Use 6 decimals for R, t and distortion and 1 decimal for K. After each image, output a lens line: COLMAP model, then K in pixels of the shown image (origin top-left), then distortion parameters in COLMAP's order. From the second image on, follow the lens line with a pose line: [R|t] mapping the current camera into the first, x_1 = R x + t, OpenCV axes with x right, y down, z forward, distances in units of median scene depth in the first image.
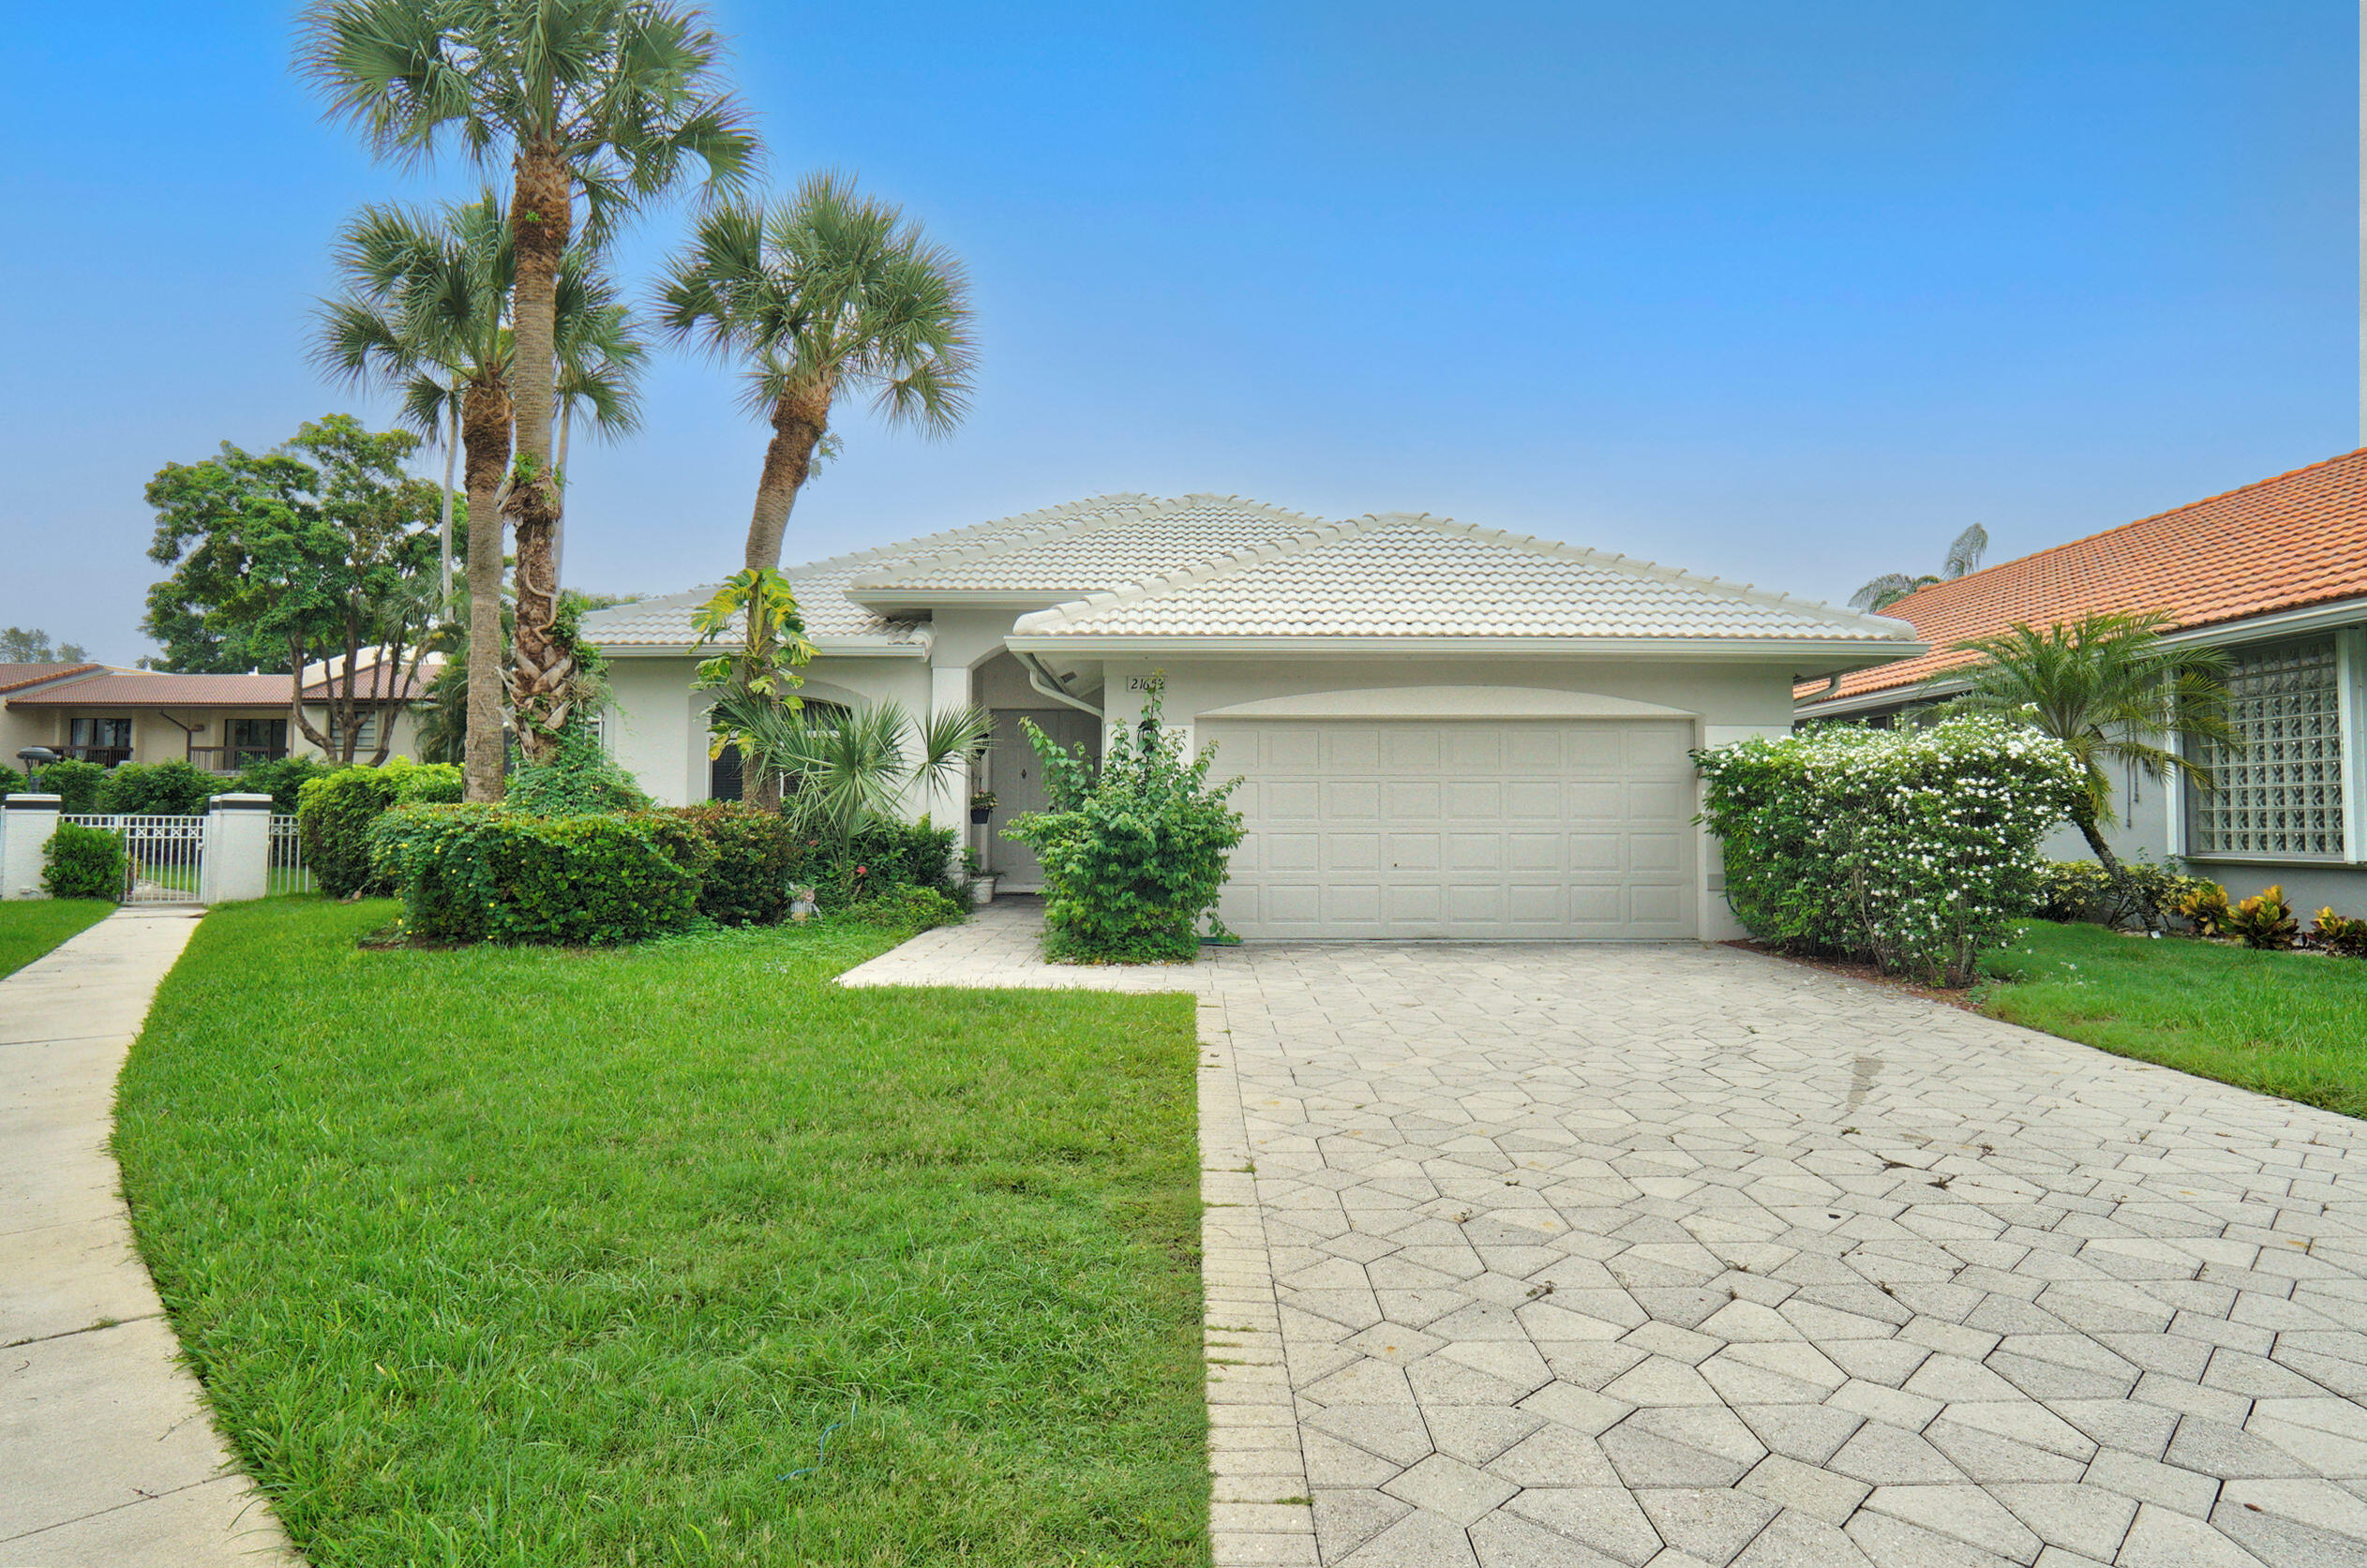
lens RADIAL K [[1309.2, 0, 1189.1], [0, 1309.2, 782.3], [0, 0, 1]] dist [-0.032231, 0.006427]
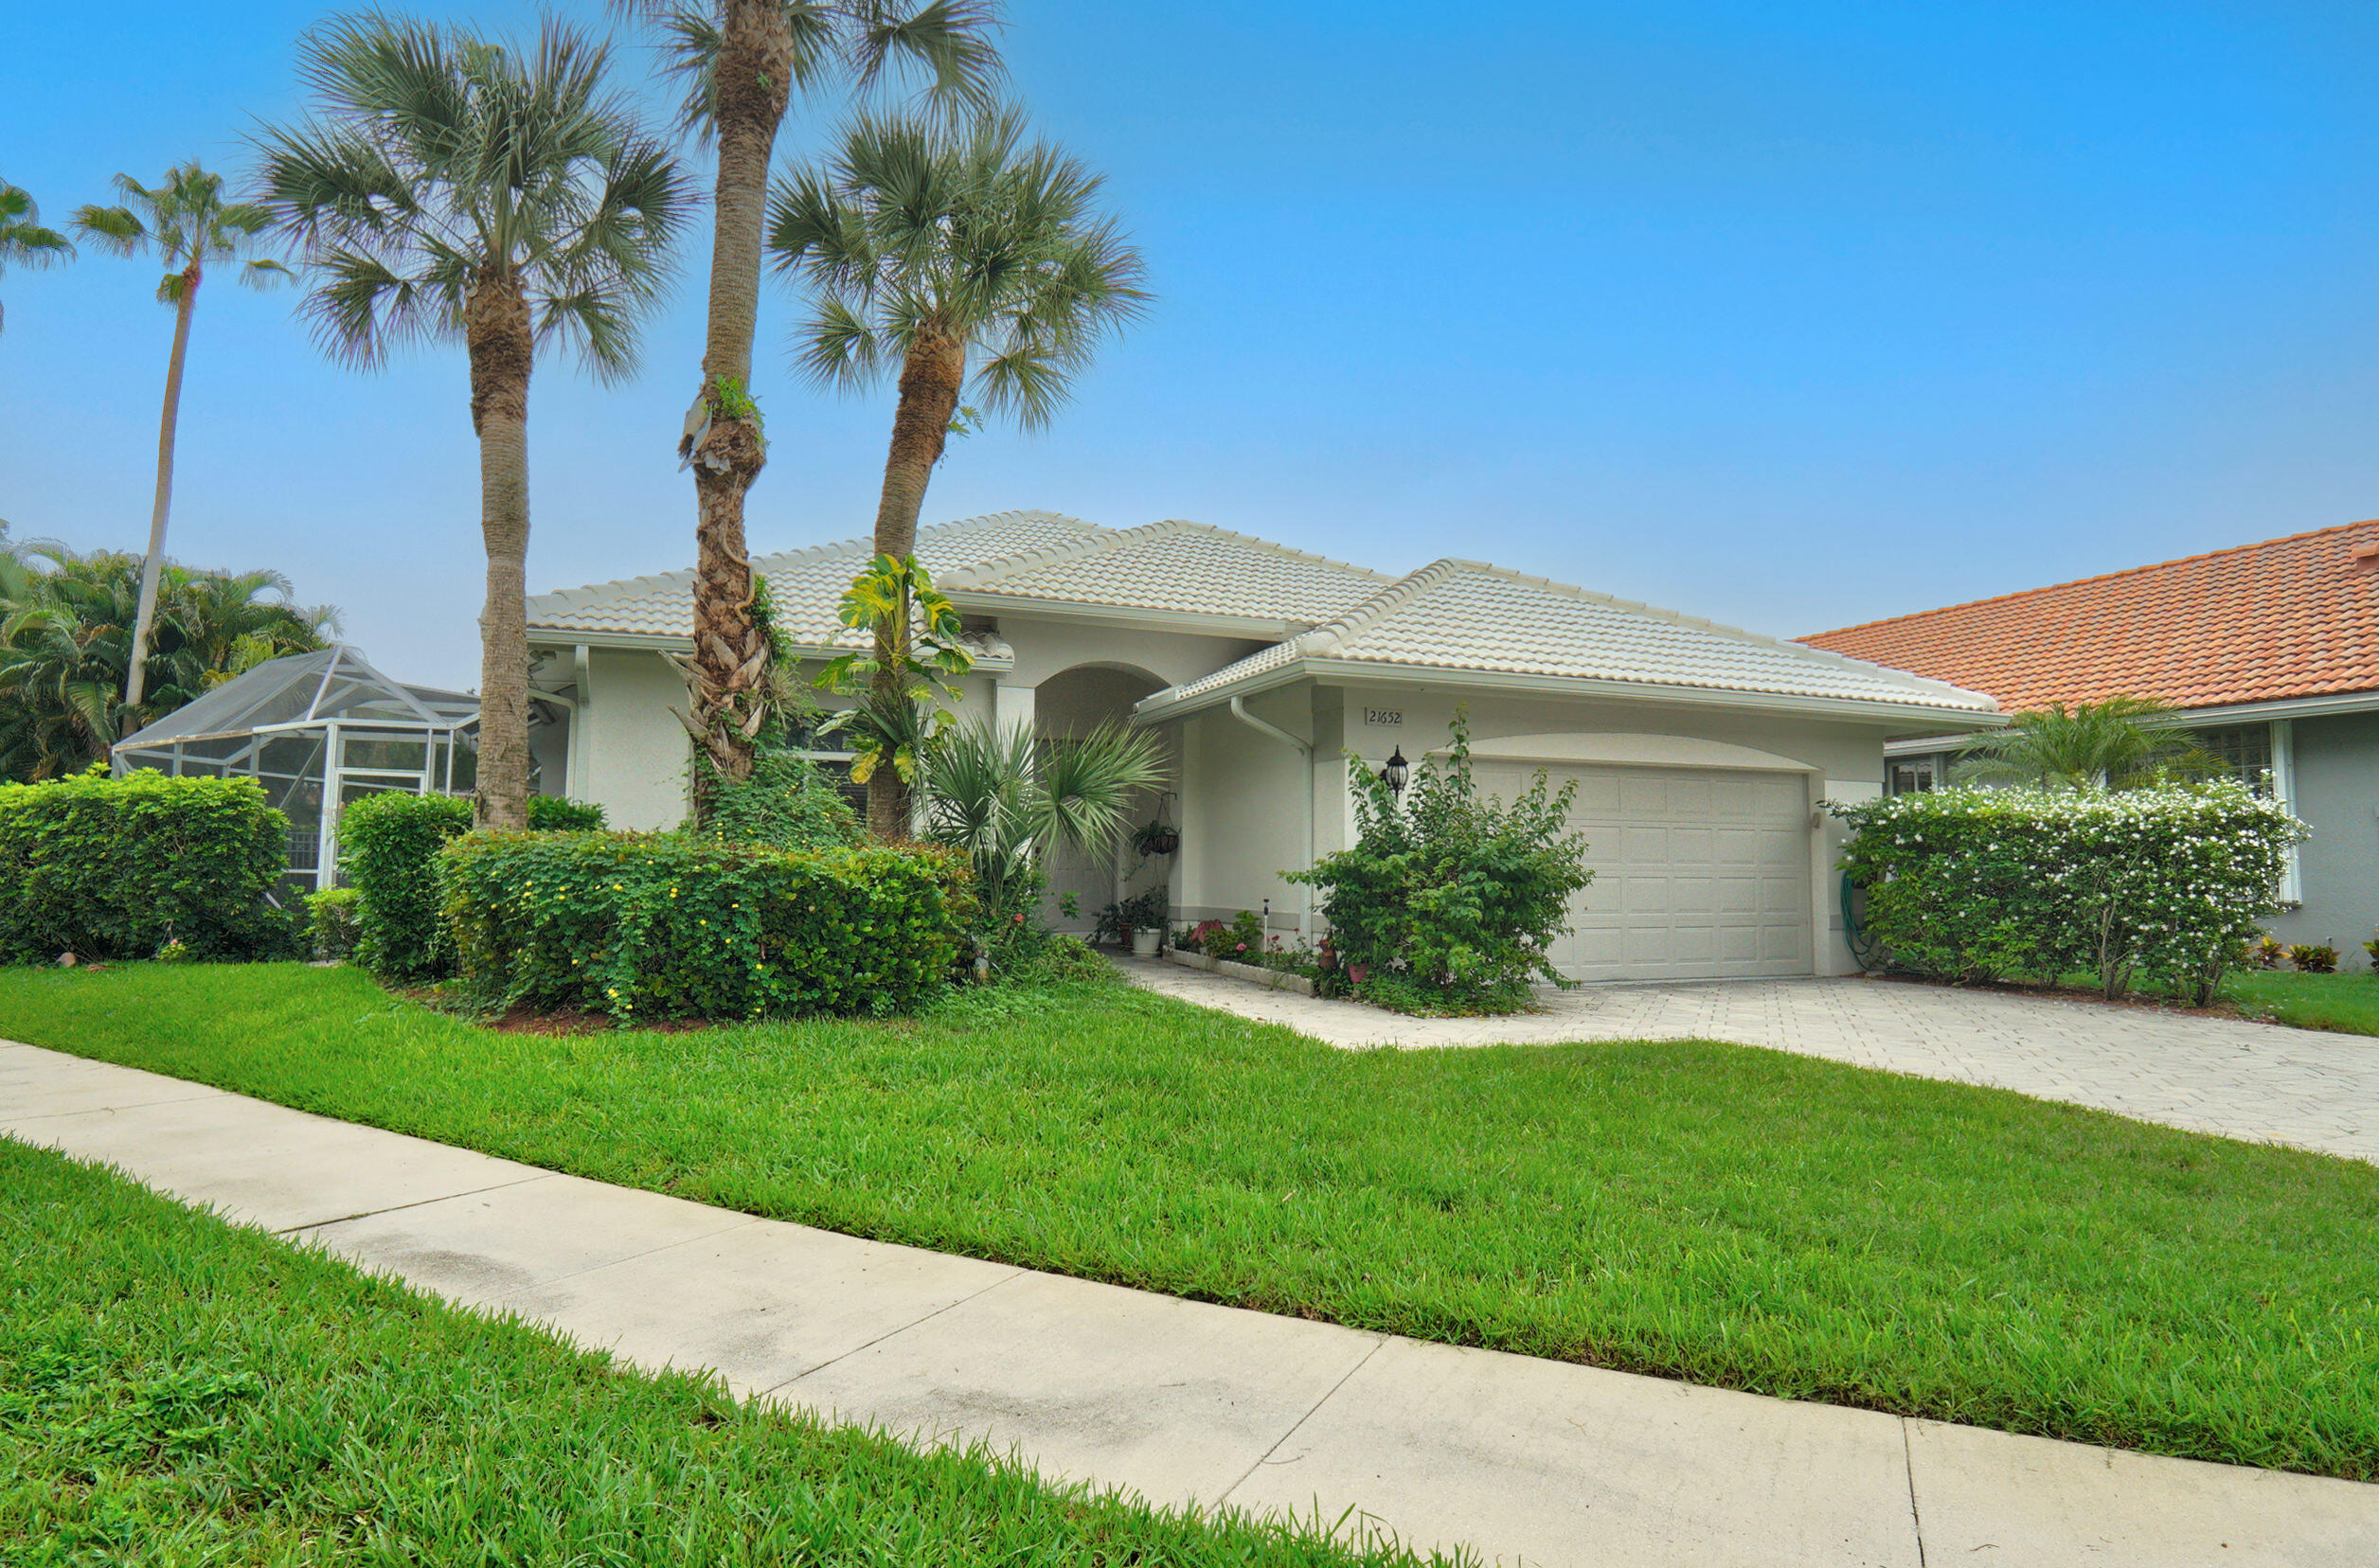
lens RADIAL K [[1315.8, 0, 1190.7], [0, 1315.8, 781.5], [0, 0, 1]] dist [-0.032231, 0.006427]
pose [[0.928128, 0.030971, 0.370969, -0.510297], [-0.017697, 0.999077, -0.039136, 0.010862], [-0.371839, 0.029758, 0.927820, 0.174313]]
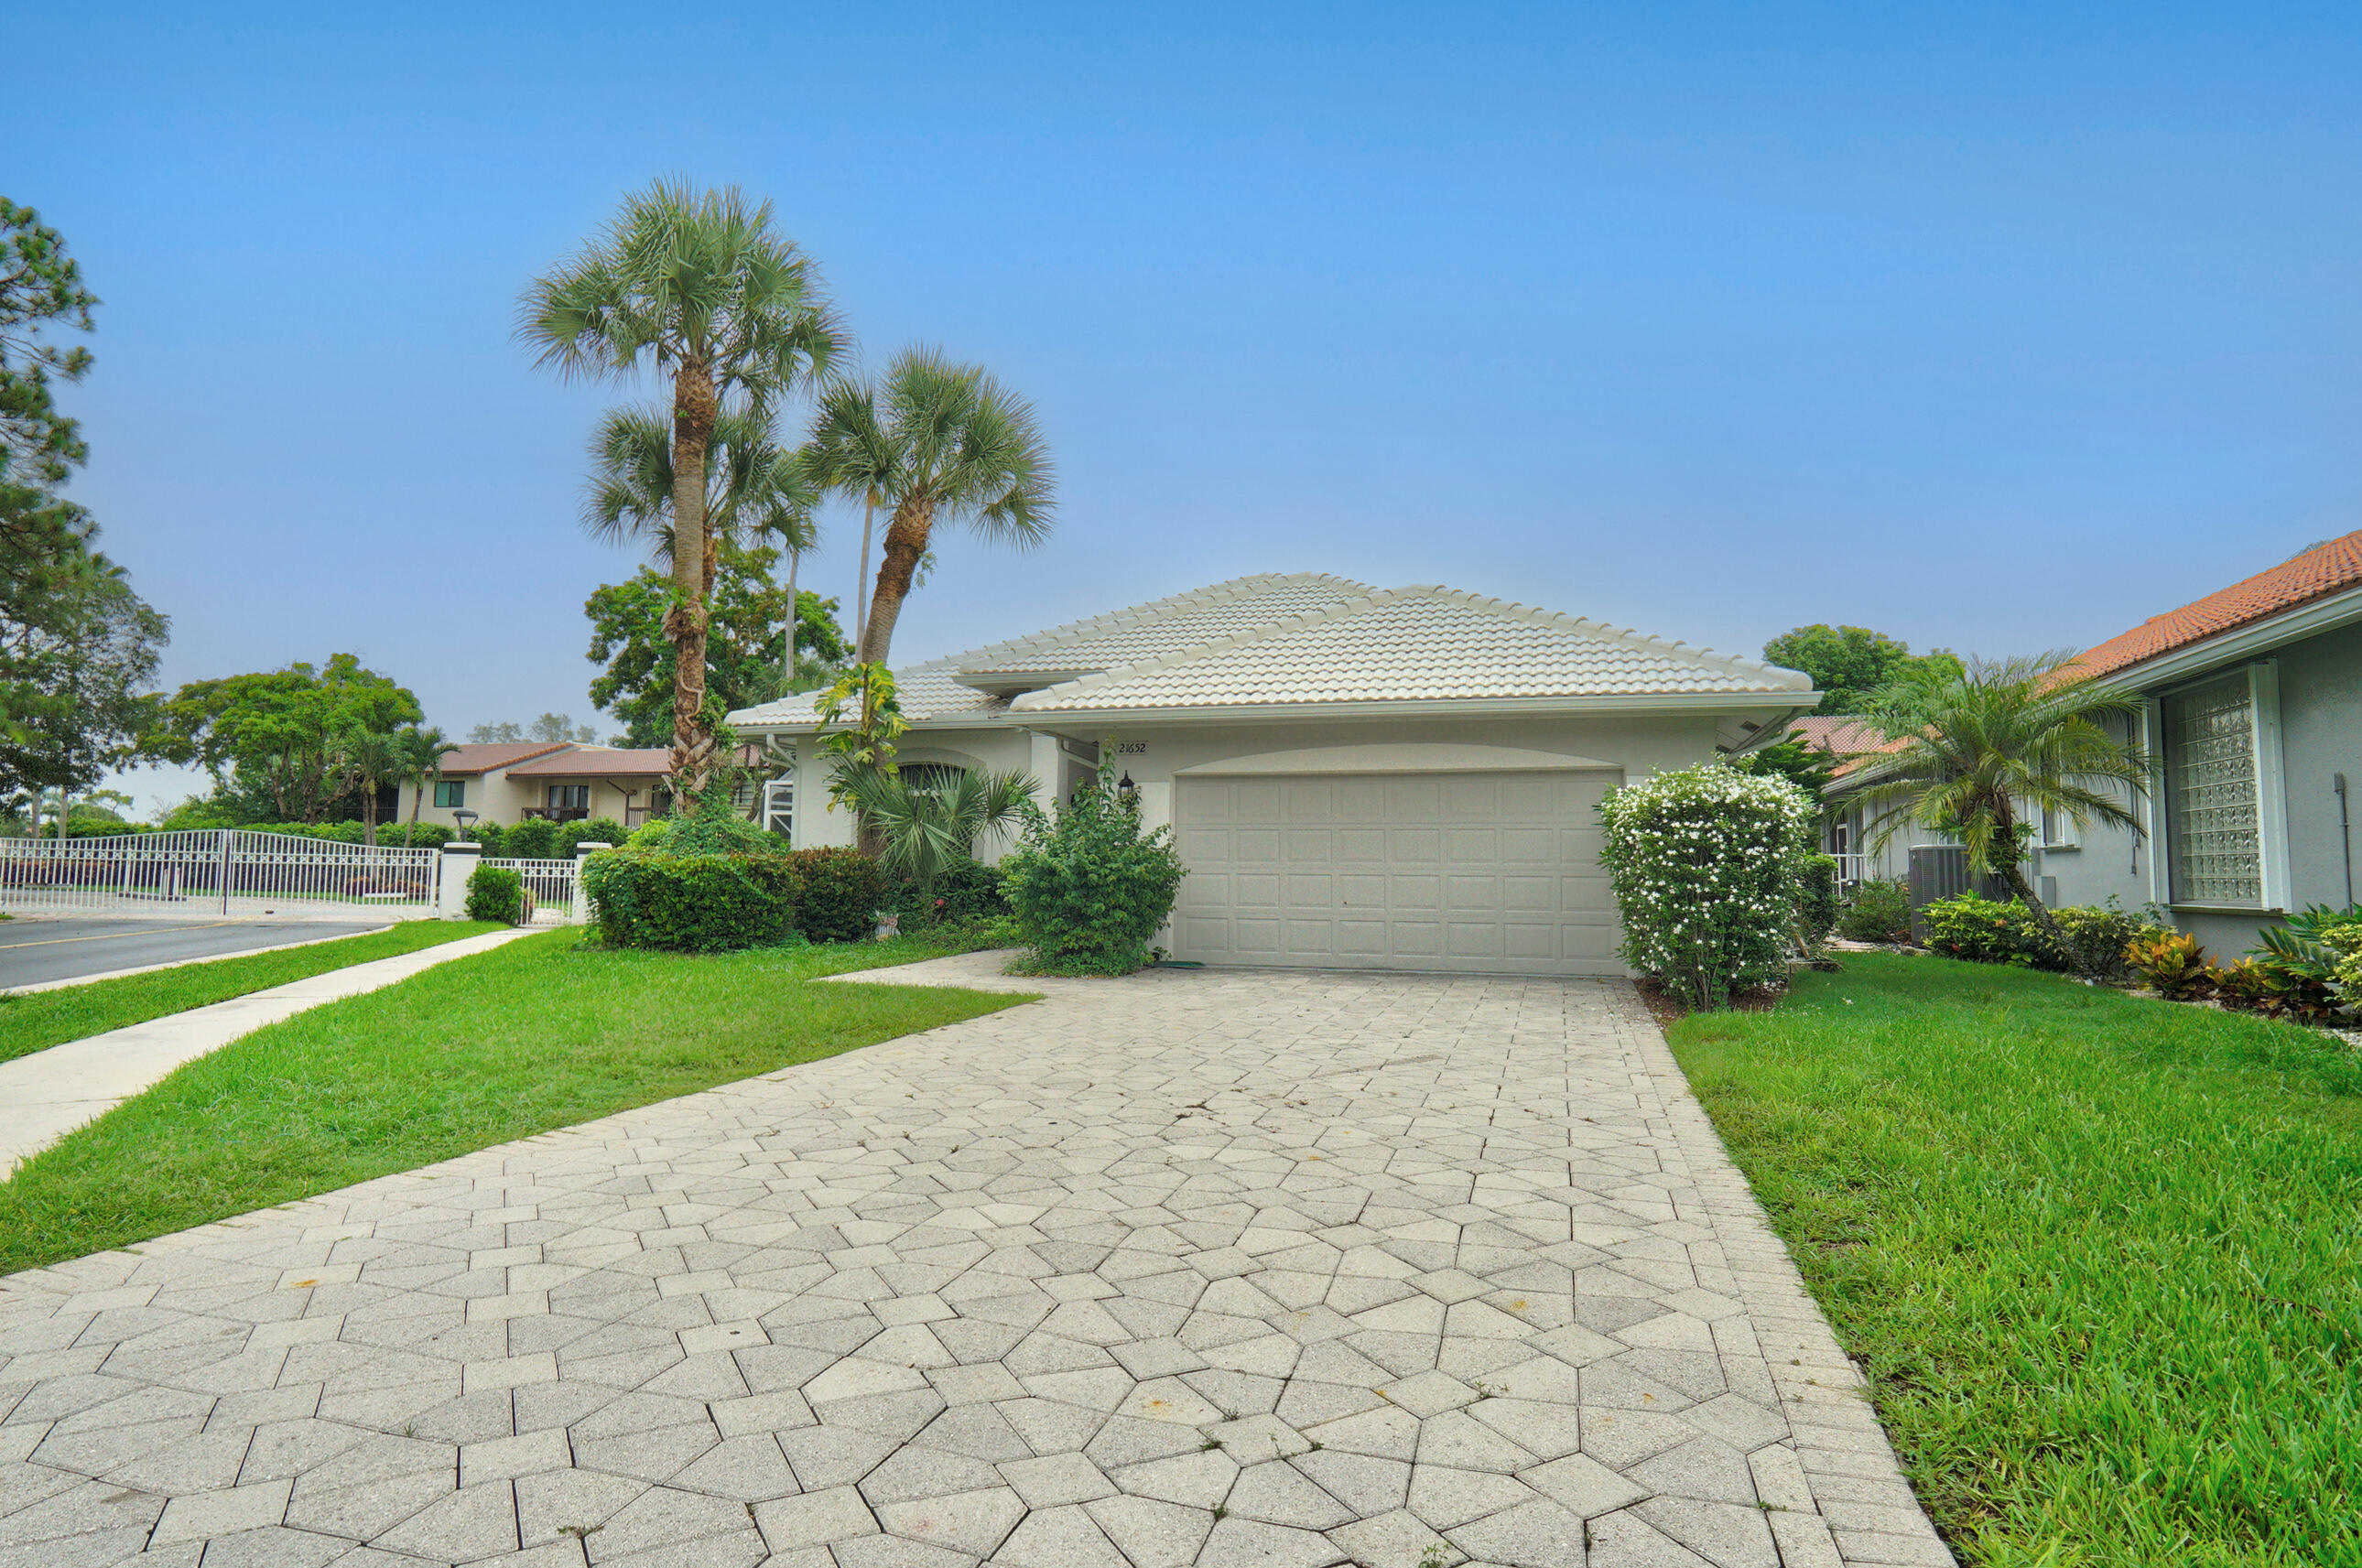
lens RADIAL K [[1282.3, 0, 1177.0], [0, 1282.3, 789.3], [0, 0, 1]] dist [-0.031942, 0.005537]
pose [[0.957578, -0.011691, -0.287936, 0.344356], [0.000866, 0.999289, -0.037695, 0.006765], [0.288172, 0.035847, 0.956907, -0.109137]]
